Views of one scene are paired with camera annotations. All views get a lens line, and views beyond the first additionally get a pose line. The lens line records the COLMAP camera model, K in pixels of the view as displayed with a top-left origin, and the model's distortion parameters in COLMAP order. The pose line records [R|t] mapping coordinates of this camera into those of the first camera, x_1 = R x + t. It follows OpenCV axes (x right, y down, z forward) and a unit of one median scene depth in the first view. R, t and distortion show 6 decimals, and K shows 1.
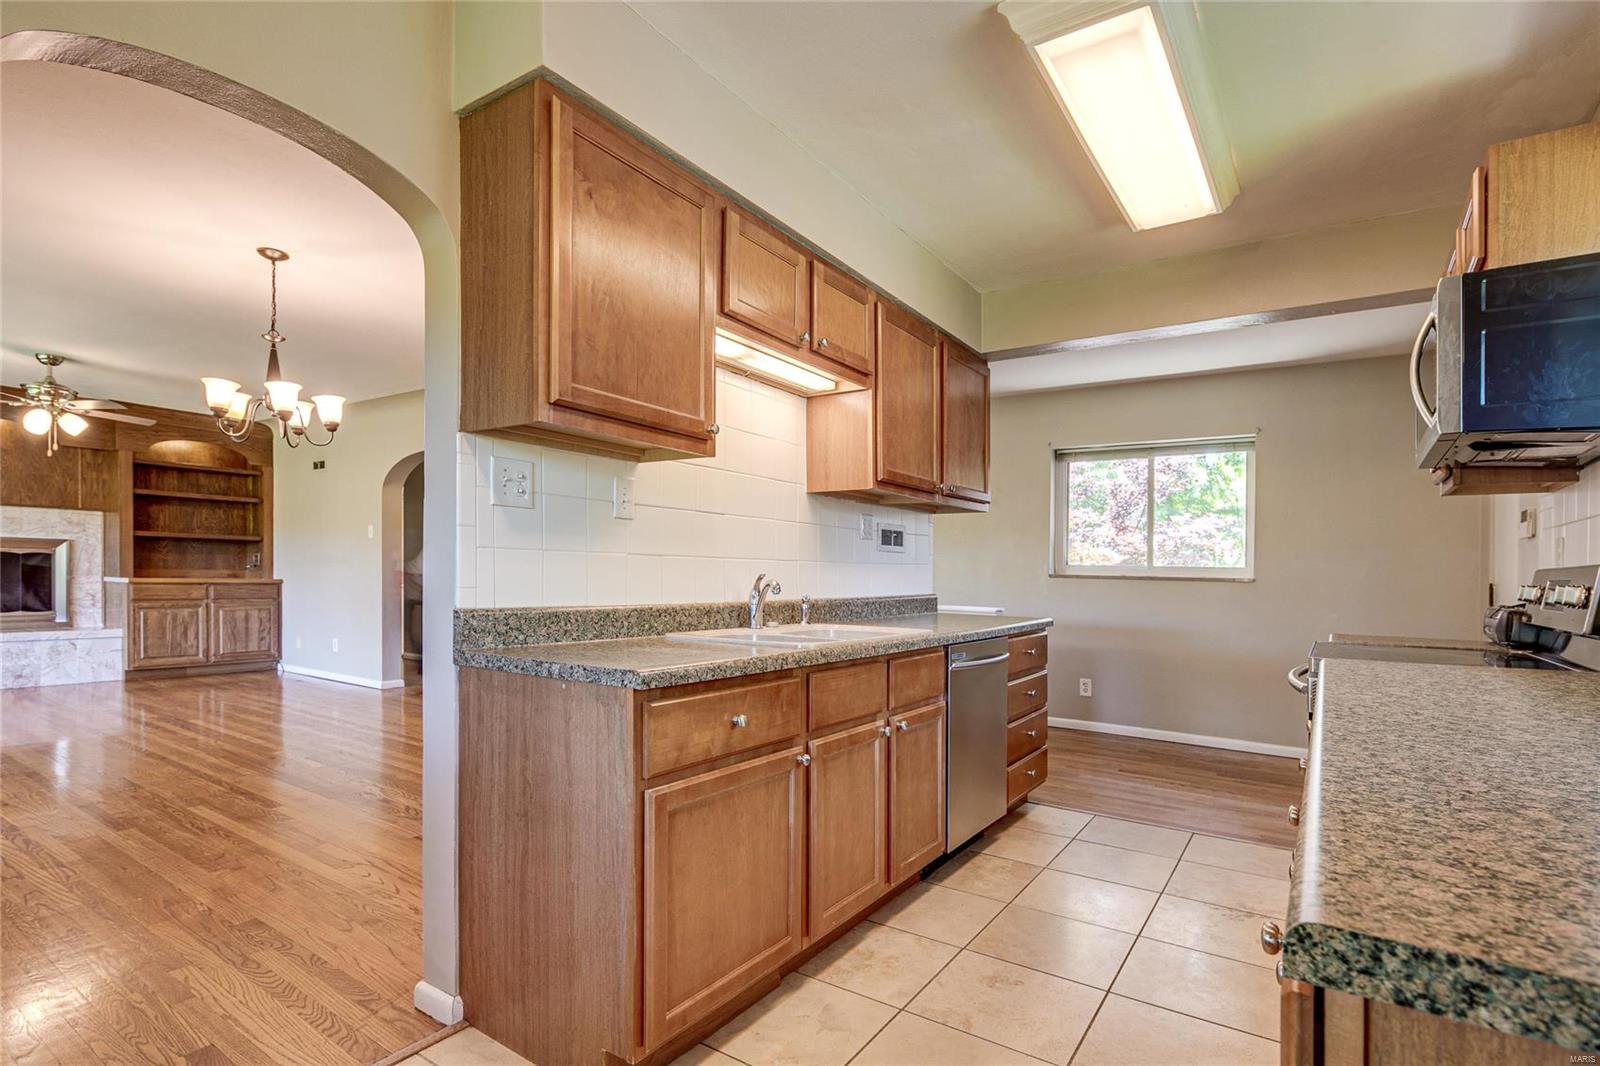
lens RADIAL K [[790.5, 0, 787.4], [0, 790.5, 599.8], [0, 0, 1]] dist [0.006211, -0.005349]
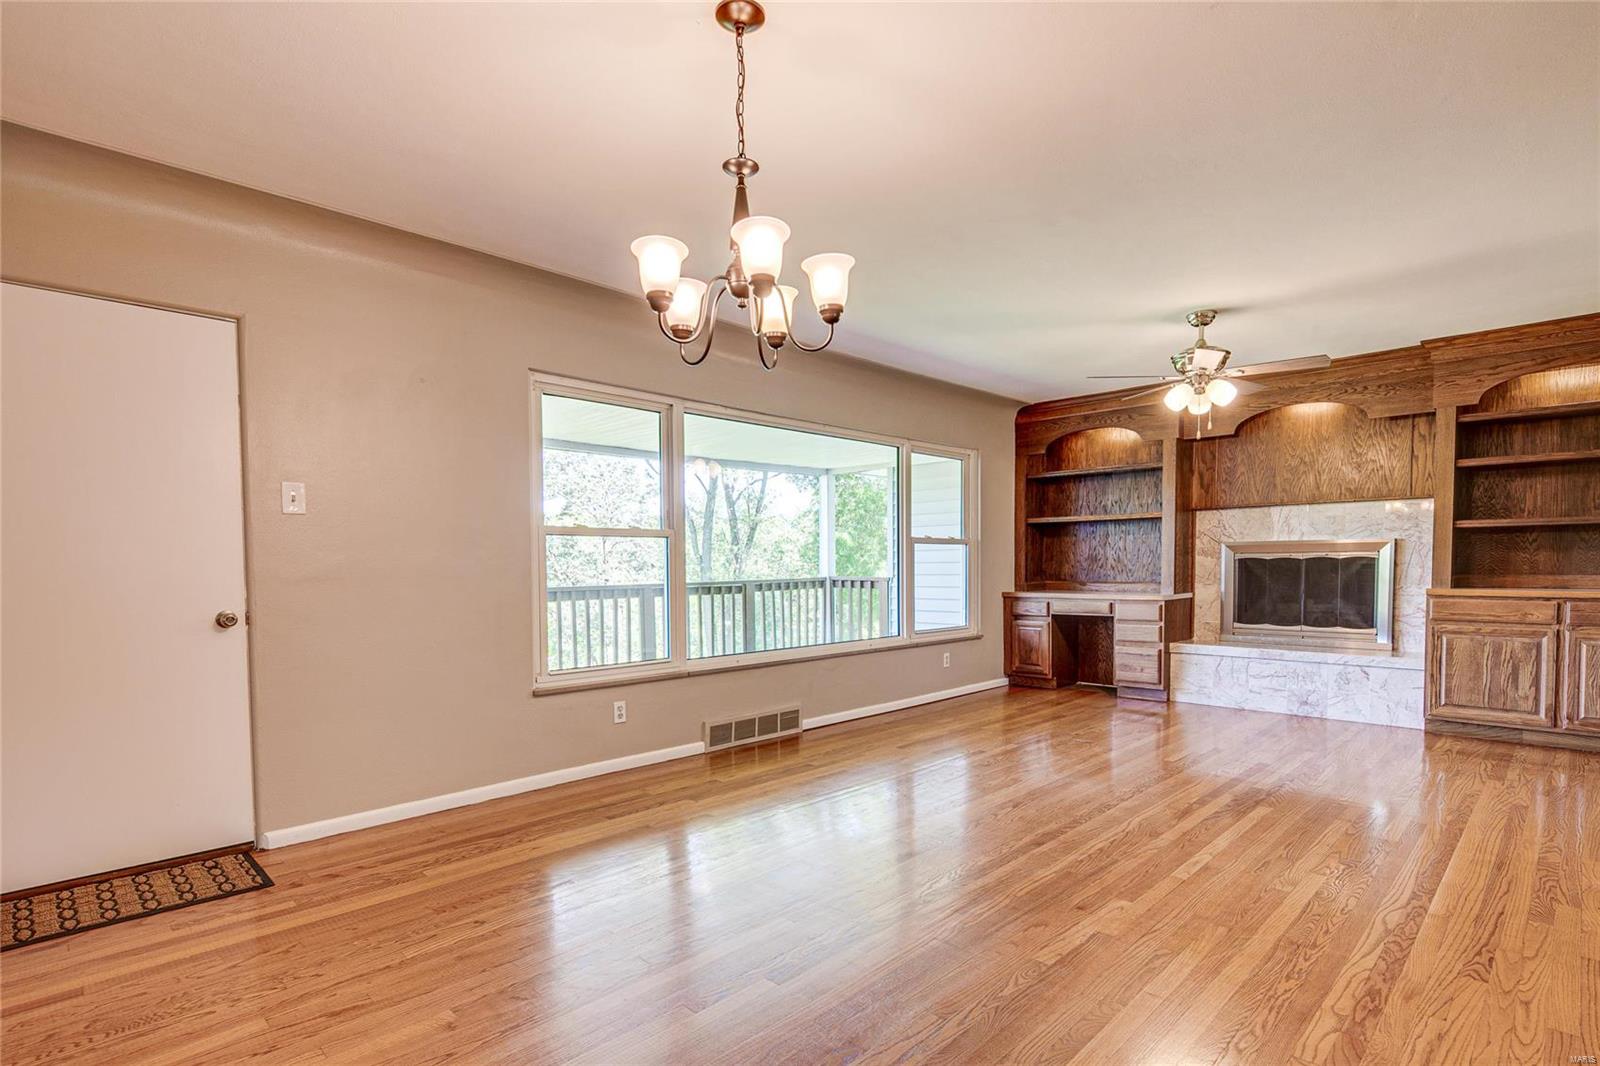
lens RADIAL K [[790.5, 0, 805.2], [0, 790.5, 602.1], [0, 0, 1]] dist [0.006211, -0.005349]
pose [[-0.170563, 0.023321, -0.985071, -0.040026], [-0.032453, 0.999045, 0.029271, -0.017329], [0.984812, 0.036961, -0.169644, 0.554863]]
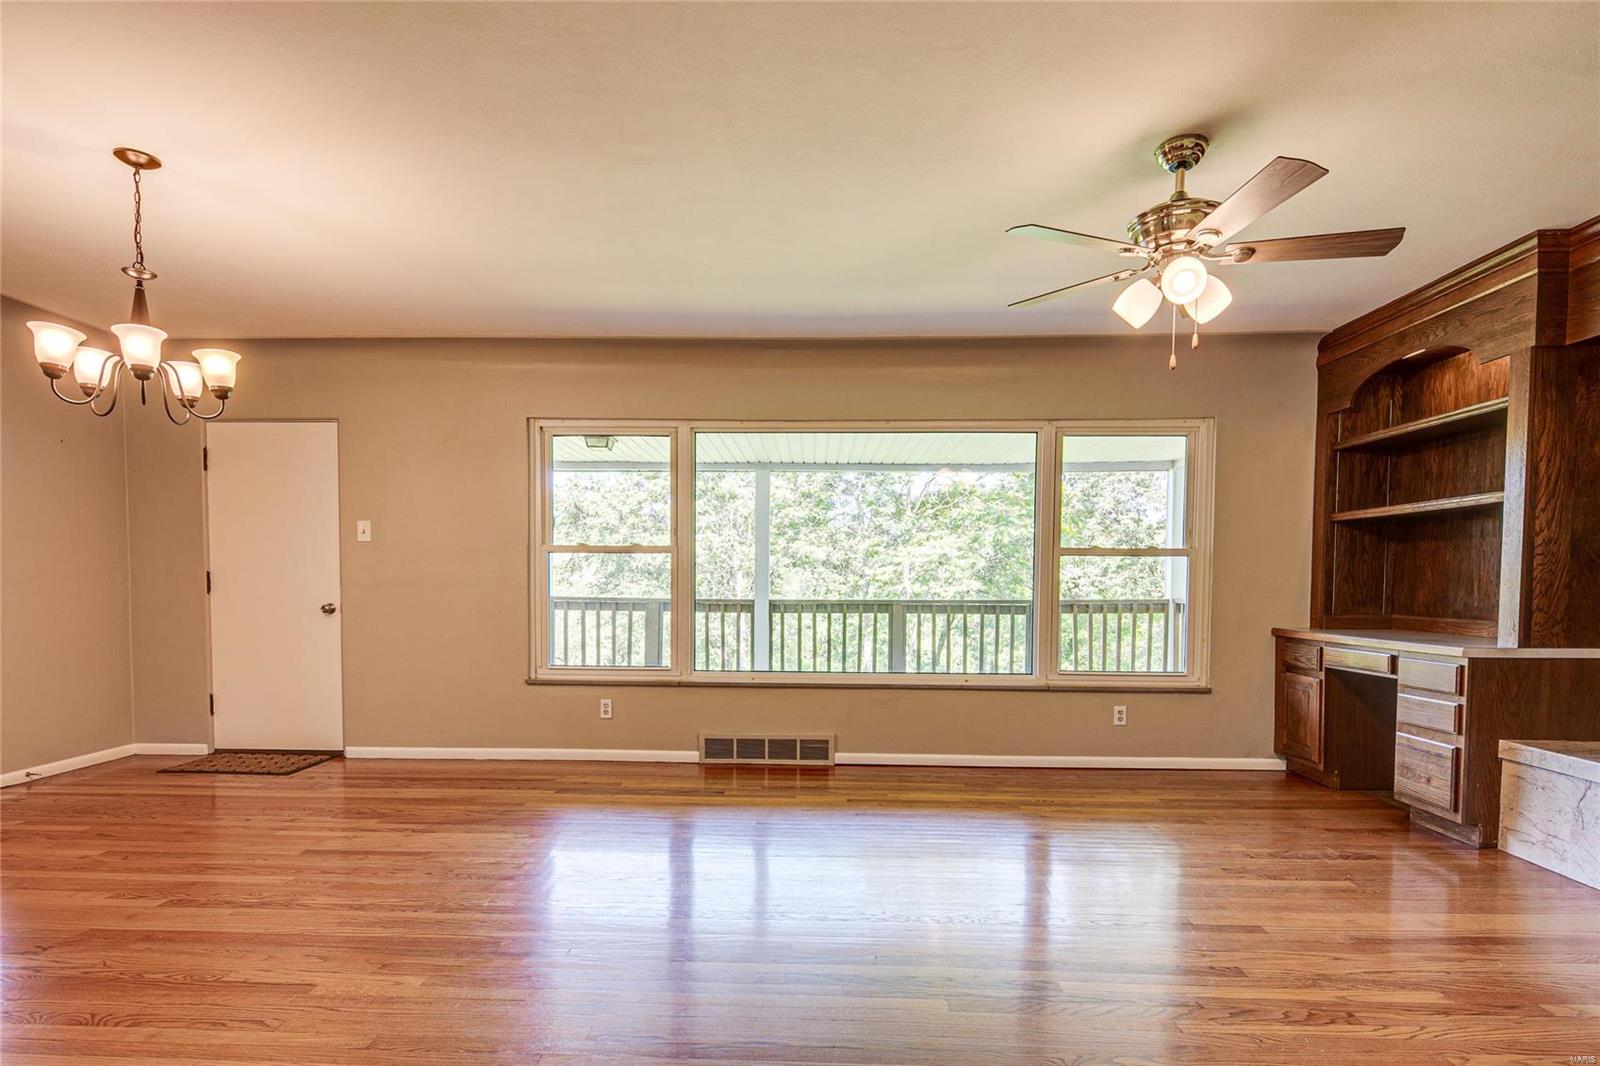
lens RADIAL K [[790.5, 0, 802.8], [0, 790.5, 617.5], [0, 0, 1]] dist [0.006211, -0.005349]
pose [[-0.841090, -0.005610, -0.540865, -0.369659], [-0.047680, 0.996823, 0.063807, -0.040177], [0.538789, 0.079456, -0.838685, 0.956819]]
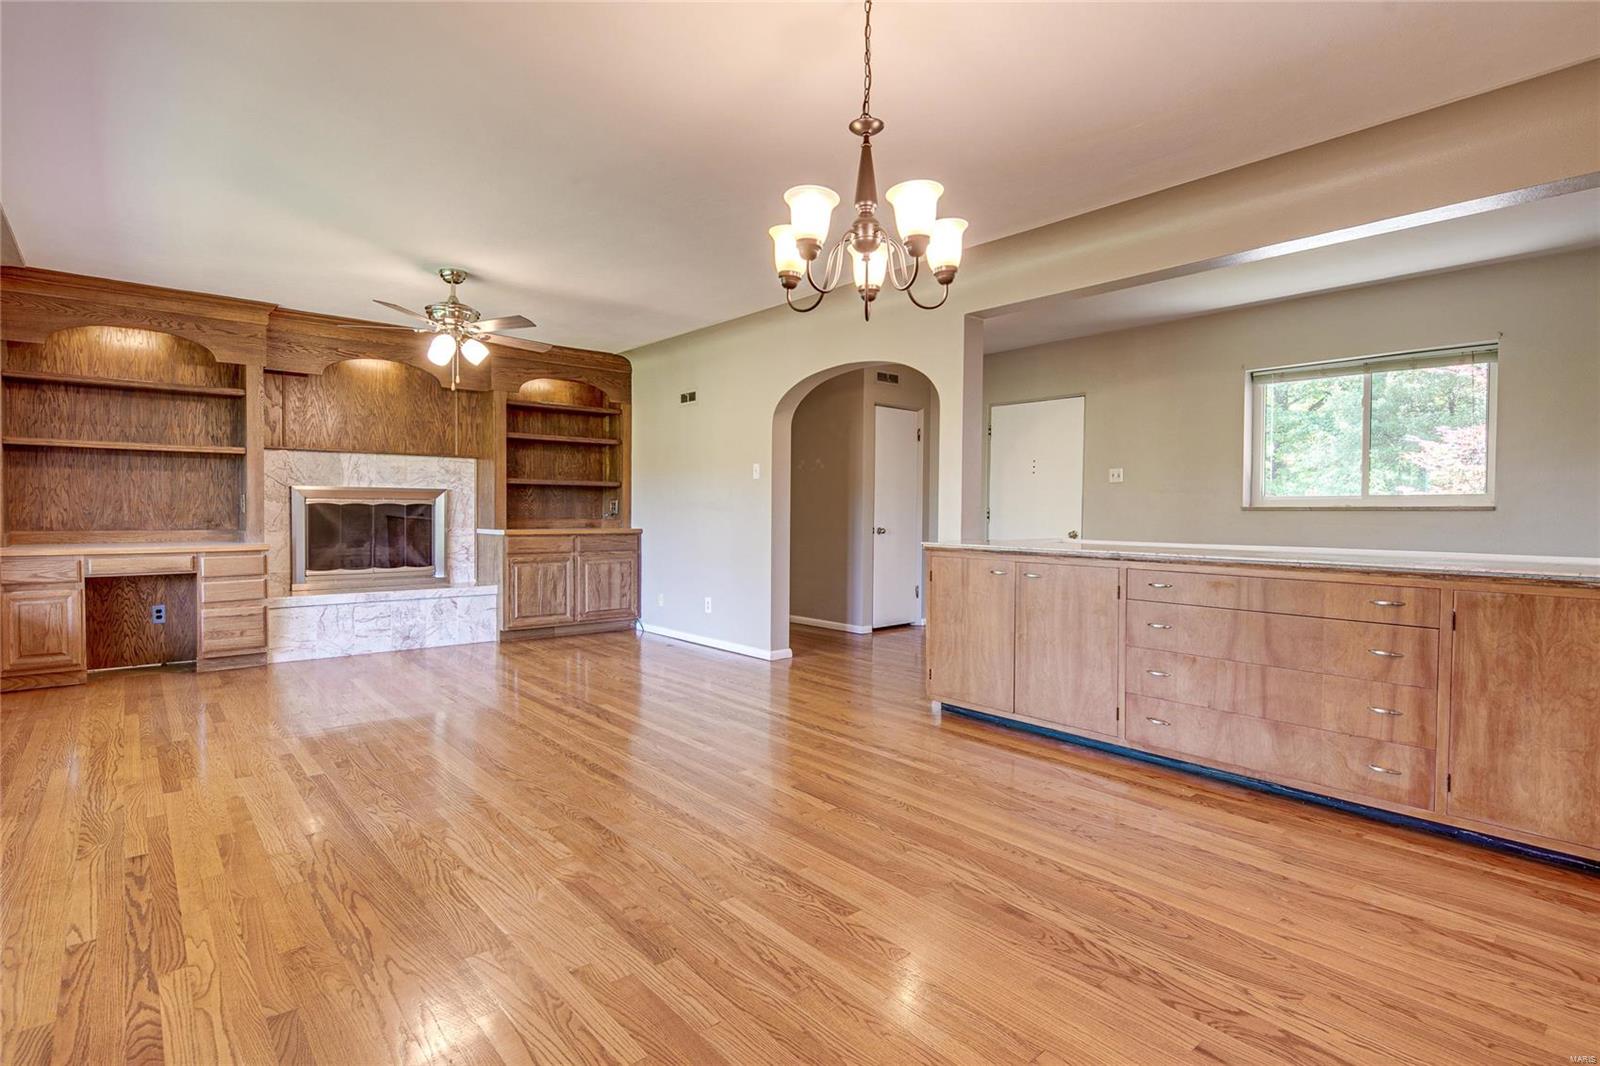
lens RADIAL K [[790.5, 0, 800.8], [0, 790.5, 533.1], [0, 0, 1]] dist [0.006211, -0.005349]
pose [[0.966853, -0.009775, -0.255147, -0.262202], [0.006964, 0.999905, -0.011918, -0.010265], [0.255239, 0.009746, 0.966829, 0.201581]]
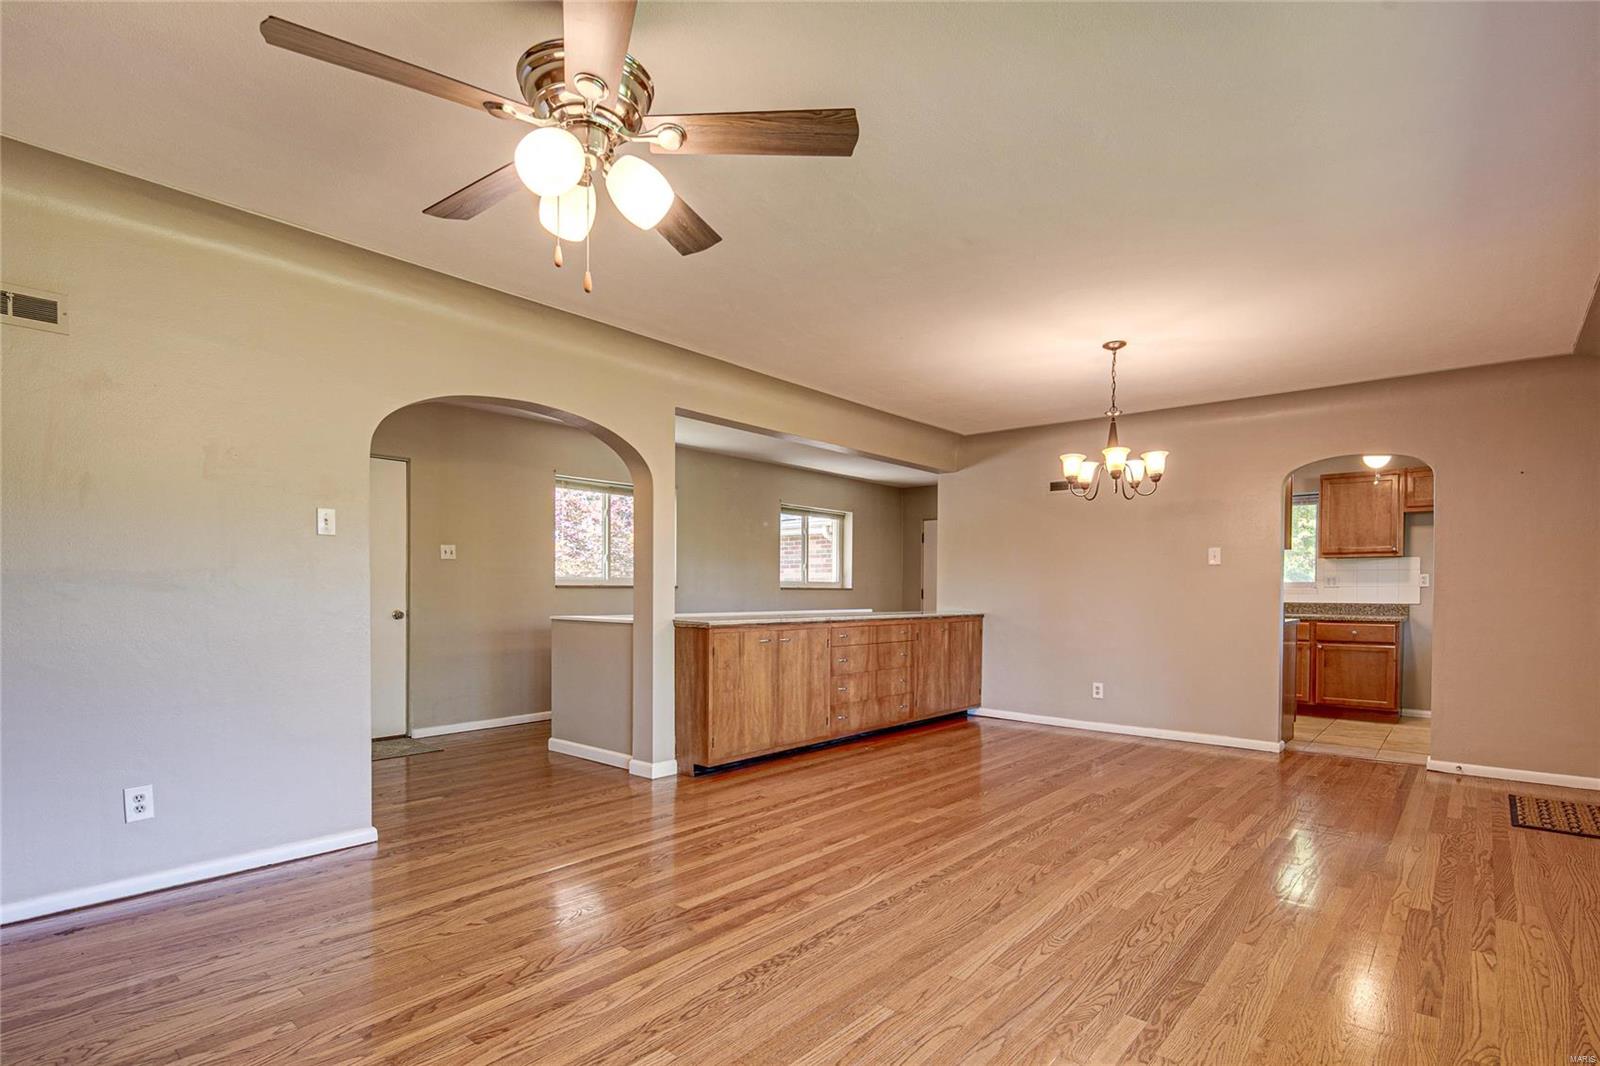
lens RADIAL K [[790.5, 0, 798.0], [0, 790.5, 606.2], [0, 0, 1]] dist [0.006211, -0.005349]
pose [[0.108115, -0.042729, 0.993220, -0.938615], [0.032598, 0.998691, 0.039416, -0.043935], [-0.993604, 0.028116, 0.109367, 0.656092]]
